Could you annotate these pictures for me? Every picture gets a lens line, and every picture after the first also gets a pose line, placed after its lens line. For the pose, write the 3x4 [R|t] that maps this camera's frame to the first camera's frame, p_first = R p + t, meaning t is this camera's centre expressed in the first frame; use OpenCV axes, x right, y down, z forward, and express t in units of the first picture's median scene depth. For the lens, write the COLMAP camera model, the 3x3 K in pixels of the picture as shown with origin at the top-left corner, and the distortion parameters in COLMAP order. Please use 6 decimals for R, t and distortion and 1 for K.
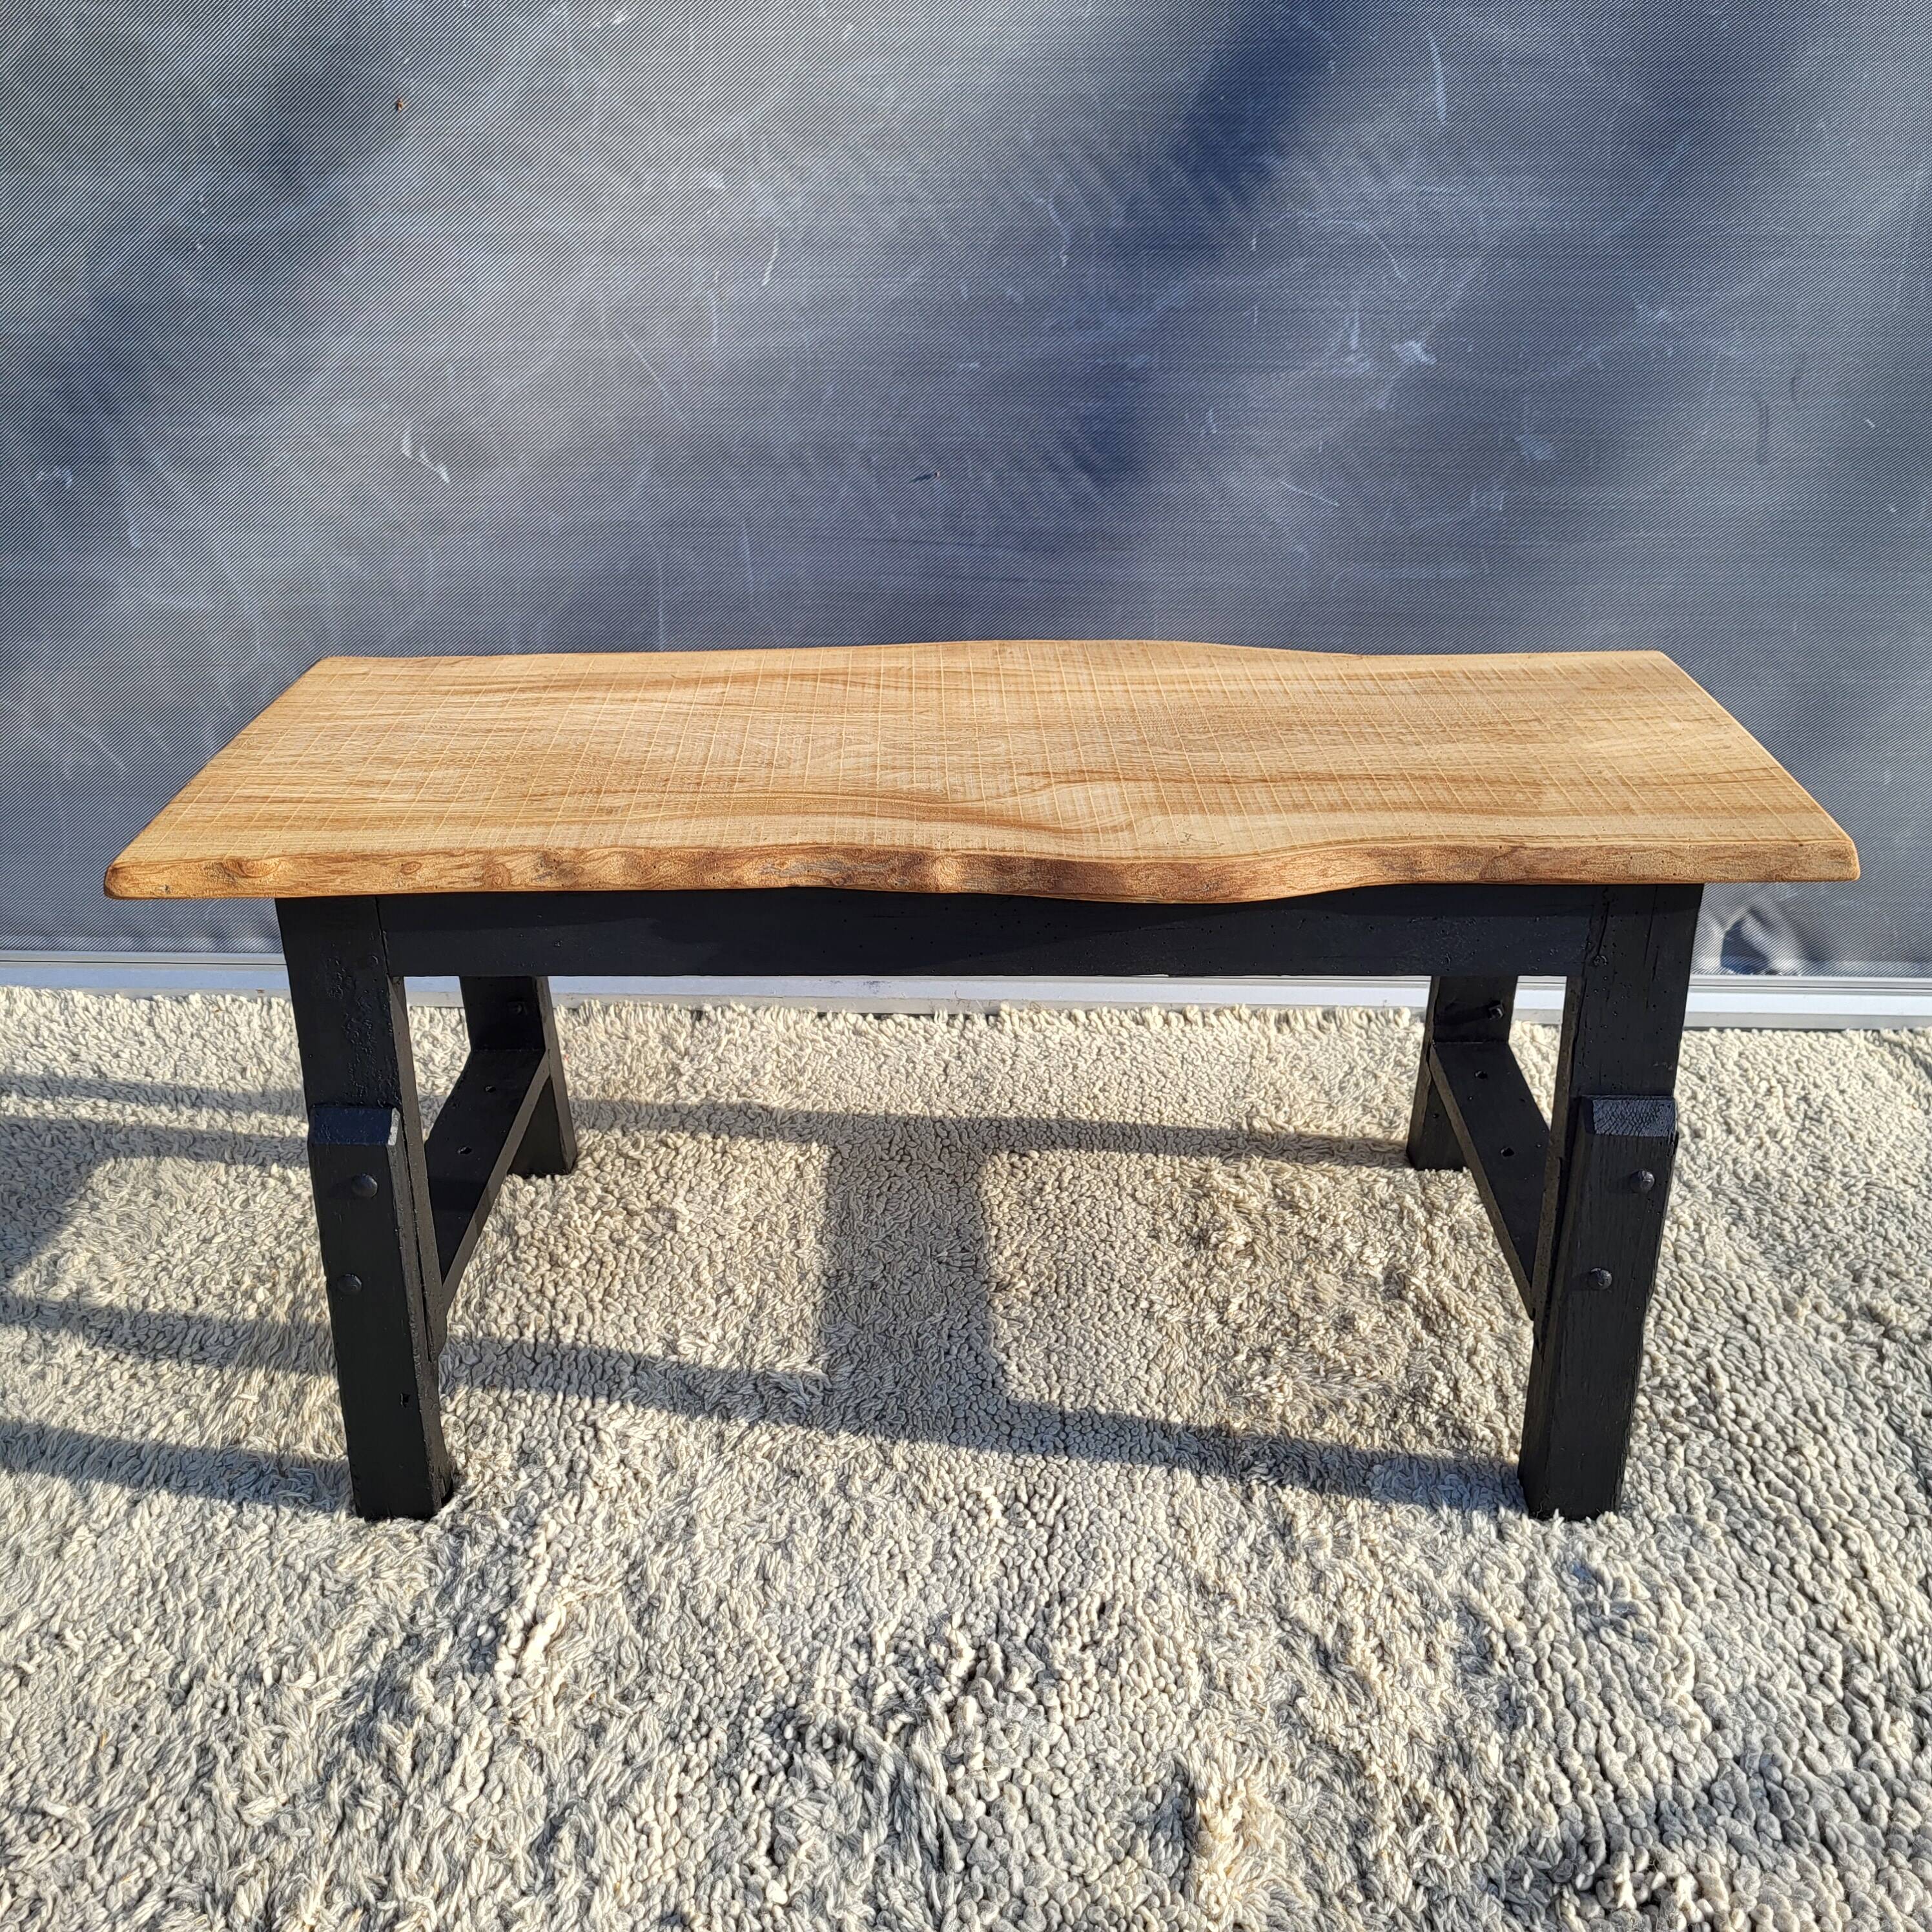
lens RADIAL K [[2076.3, 0, 914.4], [0, 2076.3, 920.3], [0, 0, 1]] dist [0.034885, 0.000000]
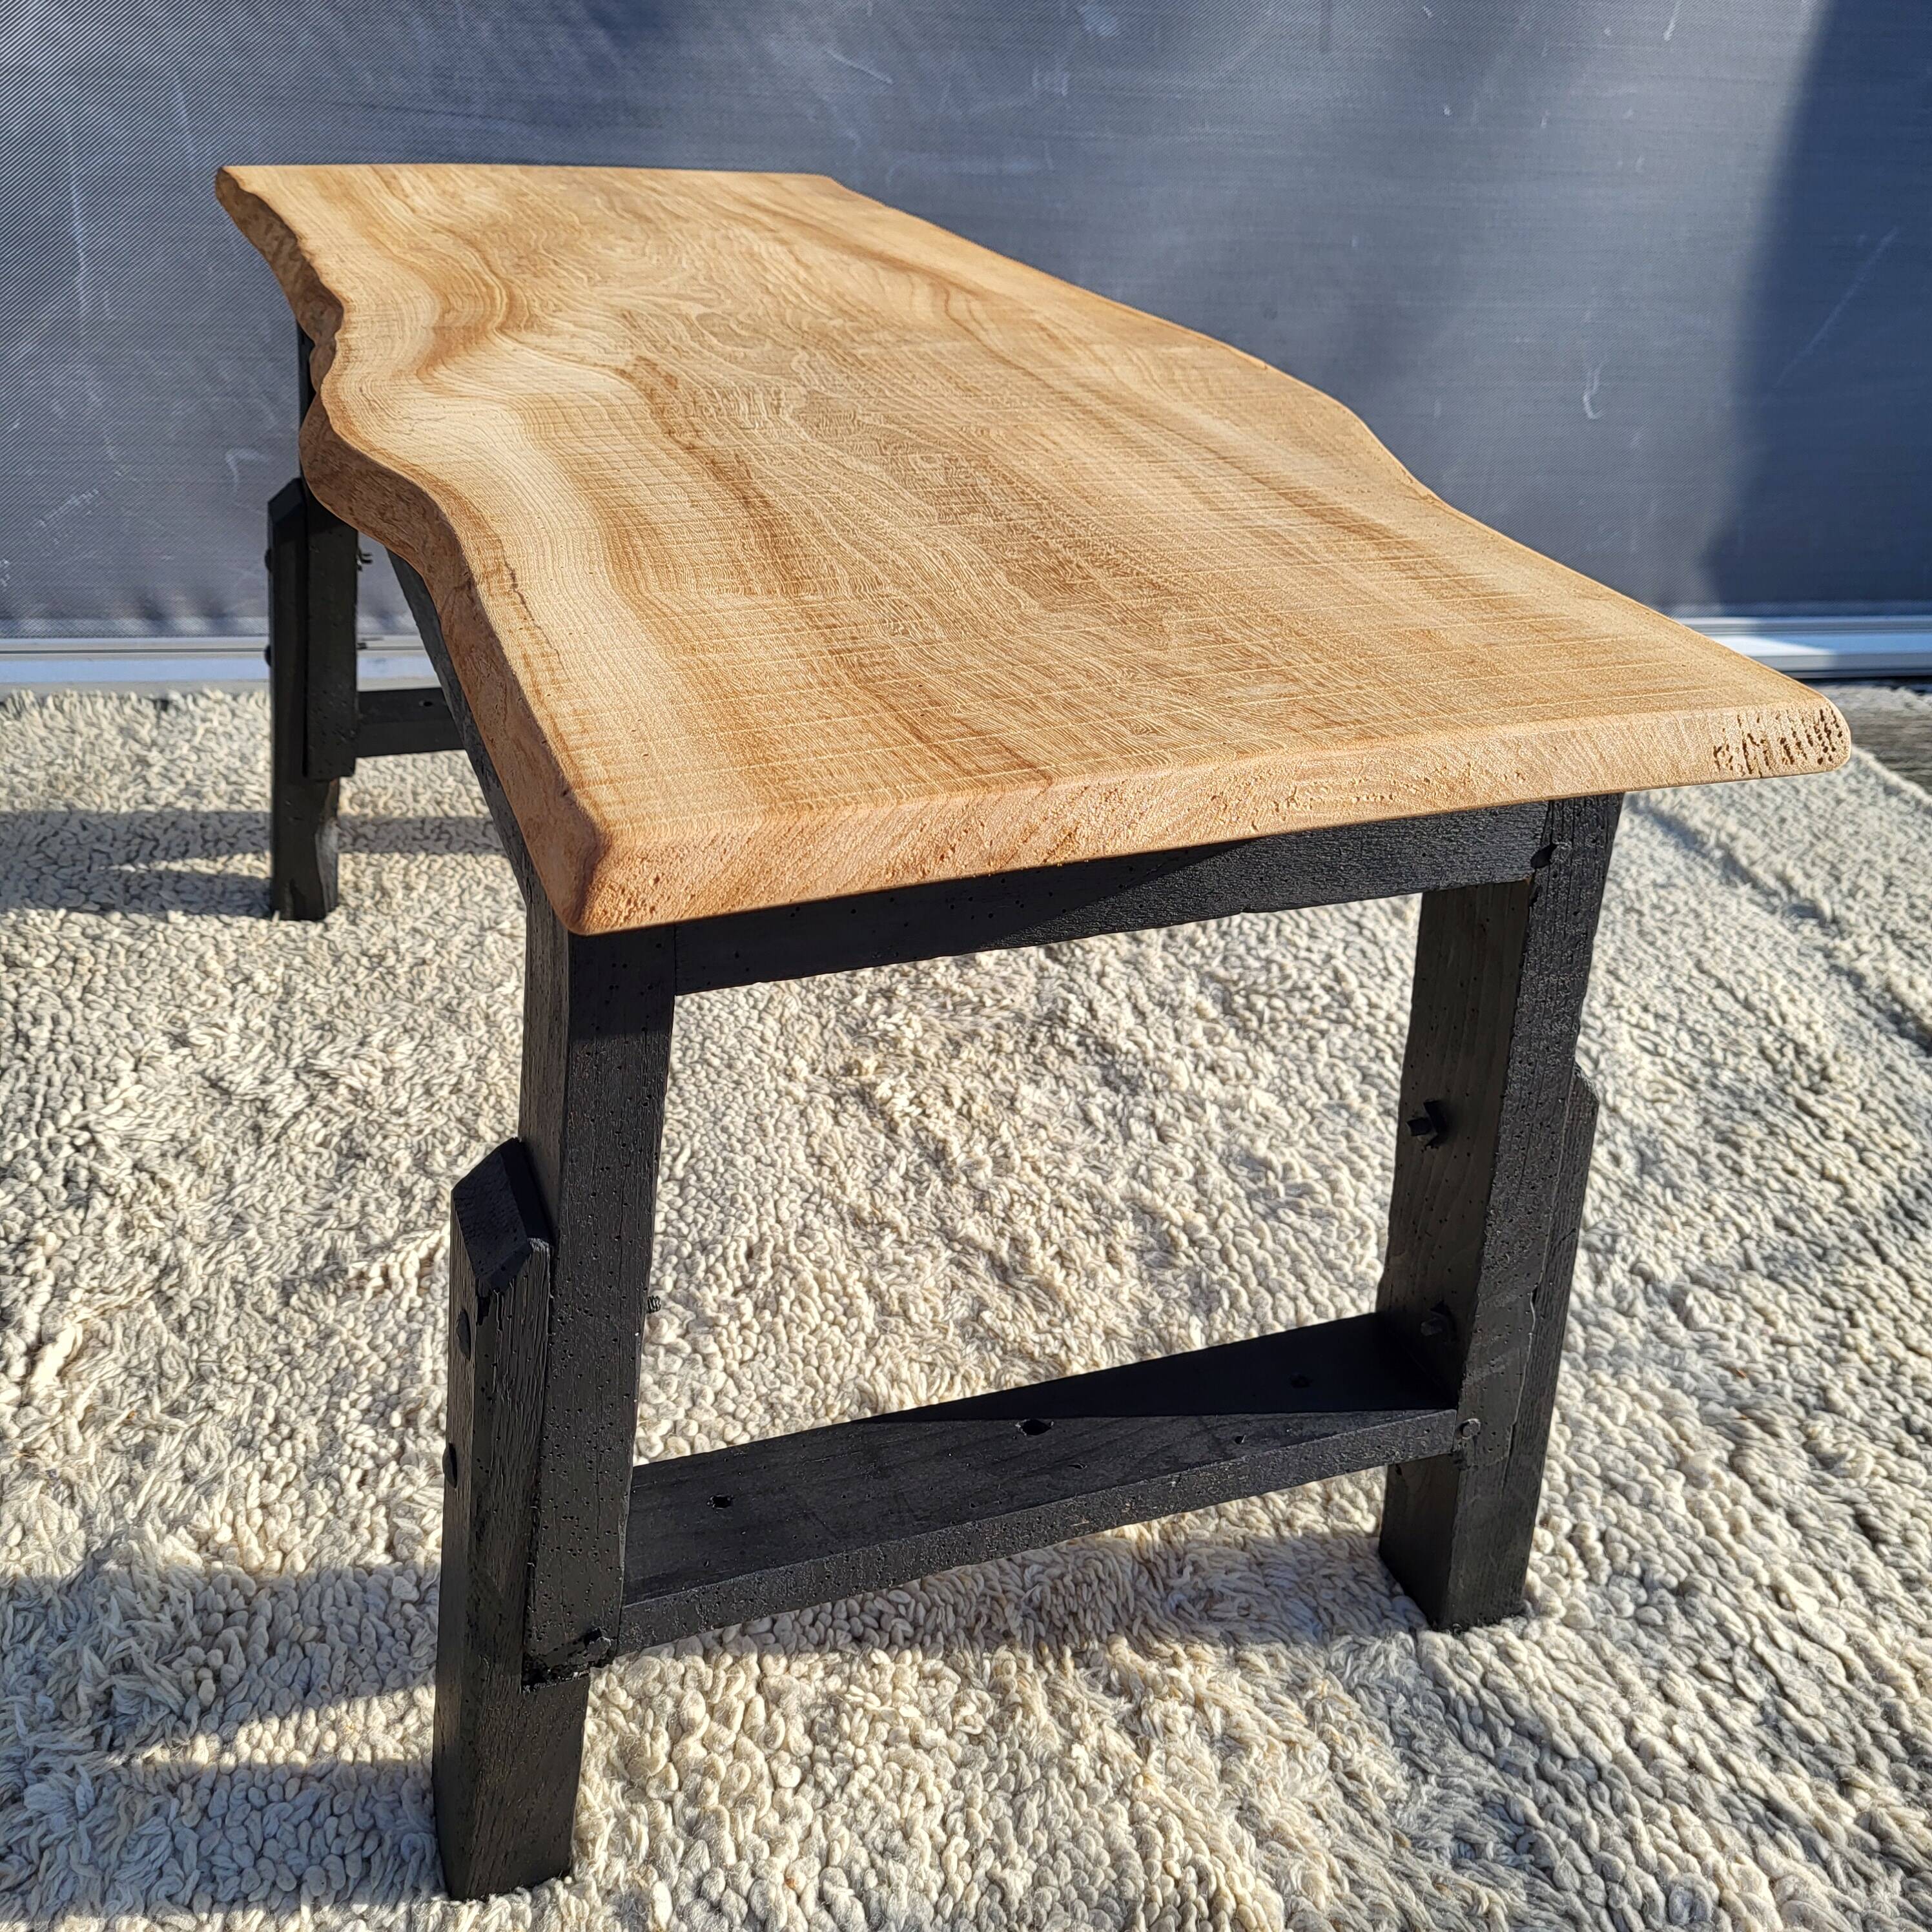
lens RADIAL K [[2076.3, 0, 954.6], [0, 2076.3, 964.0], [0, 0, 1]] dist [0.034885, 0.000000]
pose [[0.958655, -0.066498, 0.276693, -0.053533], [0.043163, 0.995043, 0.089595, 0.122710], [-0.281279, -0.073948, 0.956773, 0.140509]]
